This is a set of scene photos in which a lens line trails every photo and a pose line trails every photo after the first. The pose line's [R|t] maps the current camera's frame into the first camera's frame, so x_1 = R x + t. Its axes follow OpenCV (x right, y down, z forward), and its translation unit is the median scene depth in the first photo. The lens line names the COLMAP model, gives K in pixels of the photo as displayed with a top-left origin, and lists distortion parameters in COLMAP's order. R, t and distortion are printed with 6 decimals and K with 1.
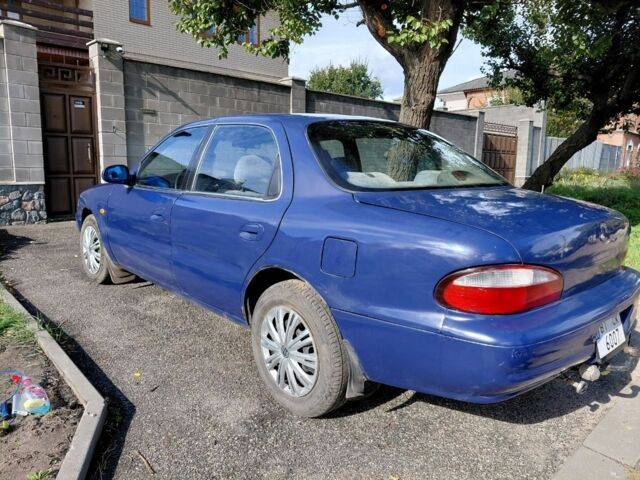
lens RADIAL K [[473.0, 0, 320.5], [0, 473.0, 251.5], [0, 0, 1]] dist [0.002450, -0.032134]
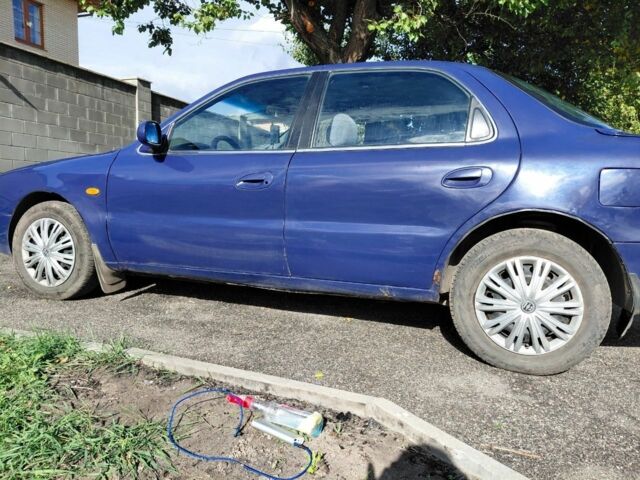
lens RADIAL K [[473.0, 0, 320.8], [0, 473.0, 245.9], [0, 0, 1]] dist [0.002450, -0.032134]
pose [[0.887516, -0.055661, 0.457402, -0.245031], [0.087259, 0.995018, -0.048228, 0.031051], [-0.452438, 0.082716, 0.887951, 0.107468]]
